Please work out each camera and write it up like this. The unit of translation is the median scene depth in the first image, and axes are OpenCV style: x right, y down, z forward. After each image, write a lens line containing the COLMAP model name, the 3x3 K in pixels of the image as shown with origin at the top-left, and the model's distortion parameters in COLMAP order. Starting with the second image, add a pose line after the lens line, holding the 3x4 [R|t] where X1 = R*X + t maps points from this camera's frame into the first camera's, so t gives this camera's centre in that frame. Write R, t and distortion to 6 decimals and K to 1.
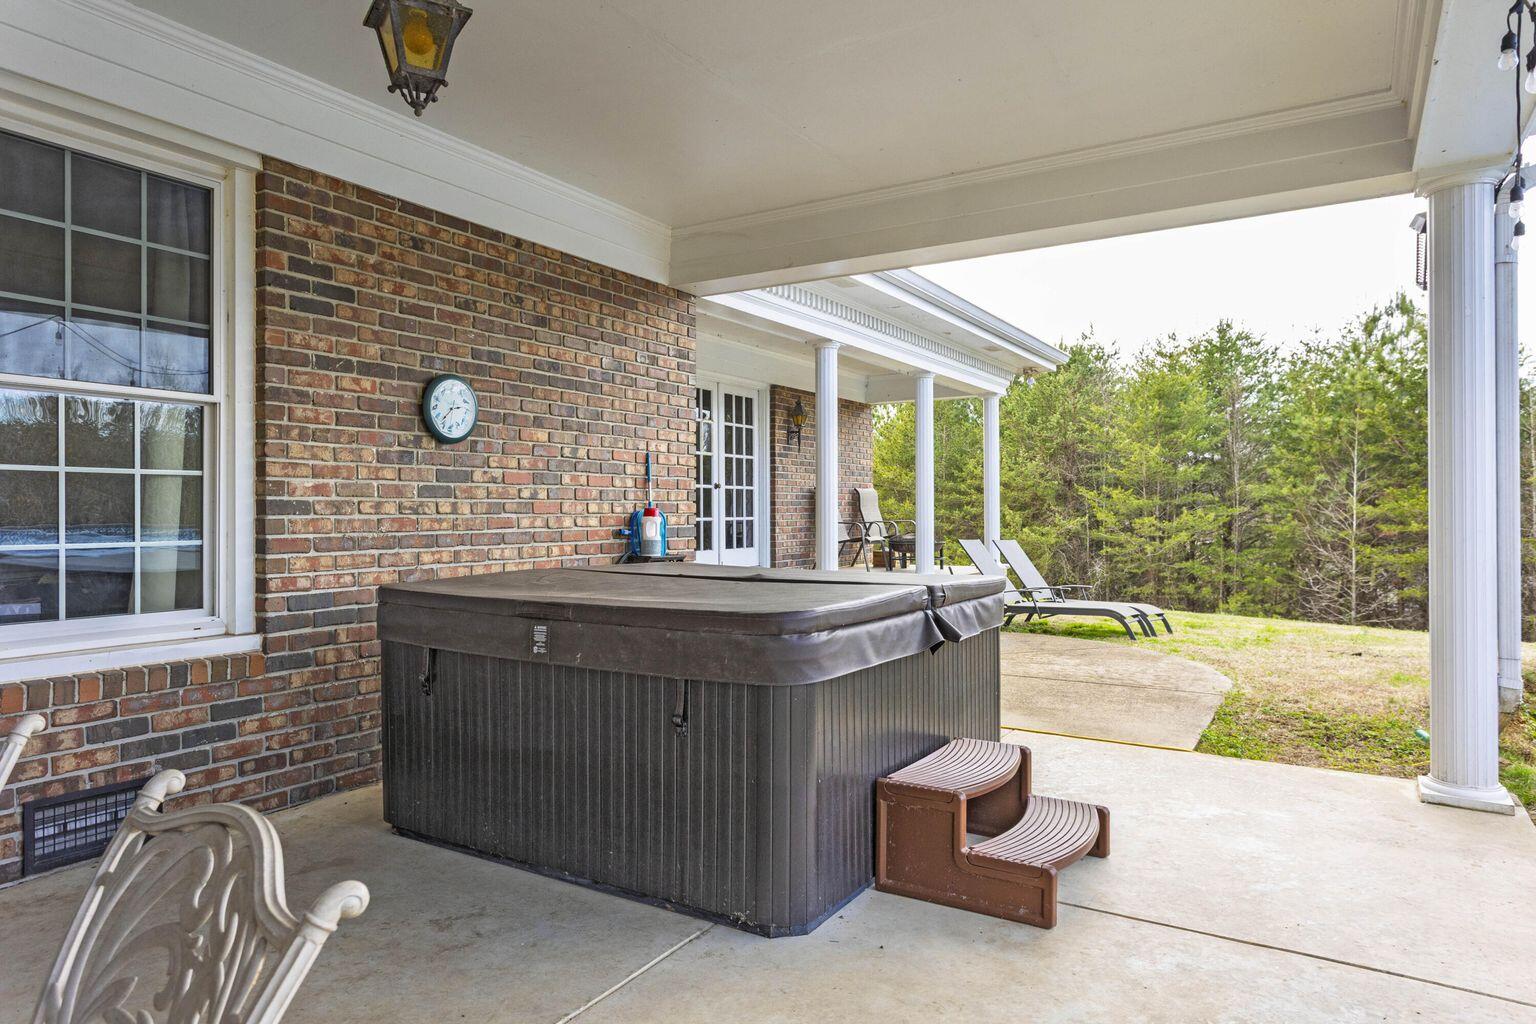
lens RADIAL K [[955.6, 0, 774.1], [0, 955.6, 511.2], [0, 0, 1]] dist [-0.001051, 0.003014]
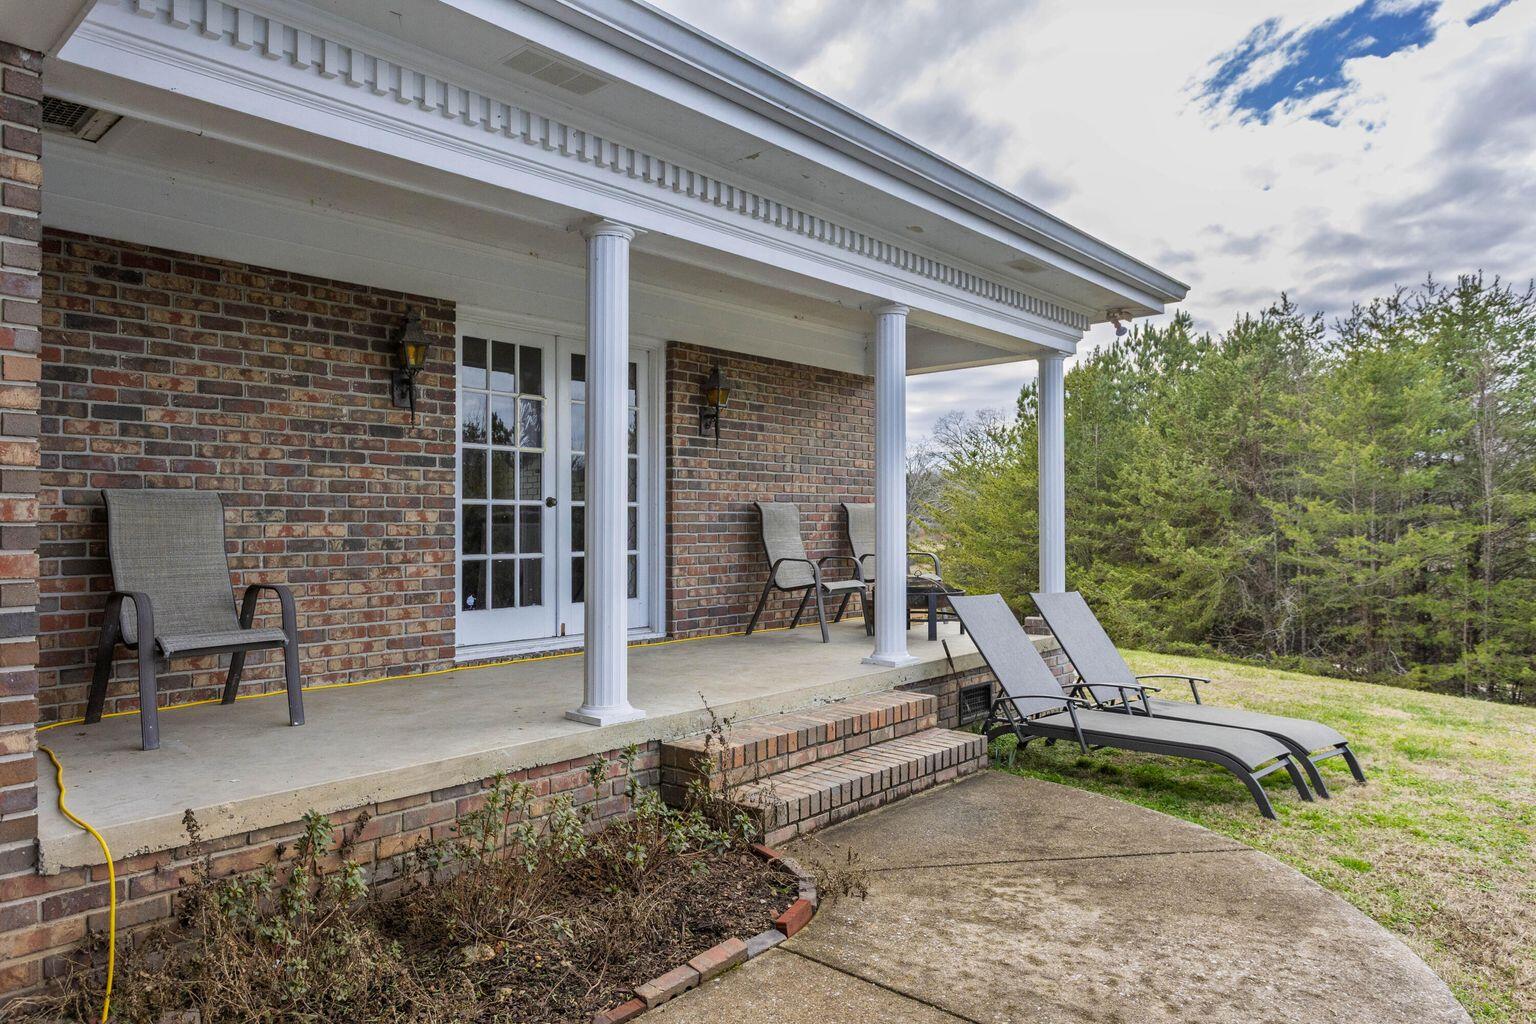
lens RADIAL K [[955.6, 0, 759.4], [0, 955.6, 511.6], [0, 0, 1]] dist [-0.001051, 0.003014]
pose [[0.980599, 0.002098, -0.196014, 0.066242], [-0.003840, 0.999956, -0.008507, -0.005244], [0.195987, 0.009095, 0.980564, 0.143541]]
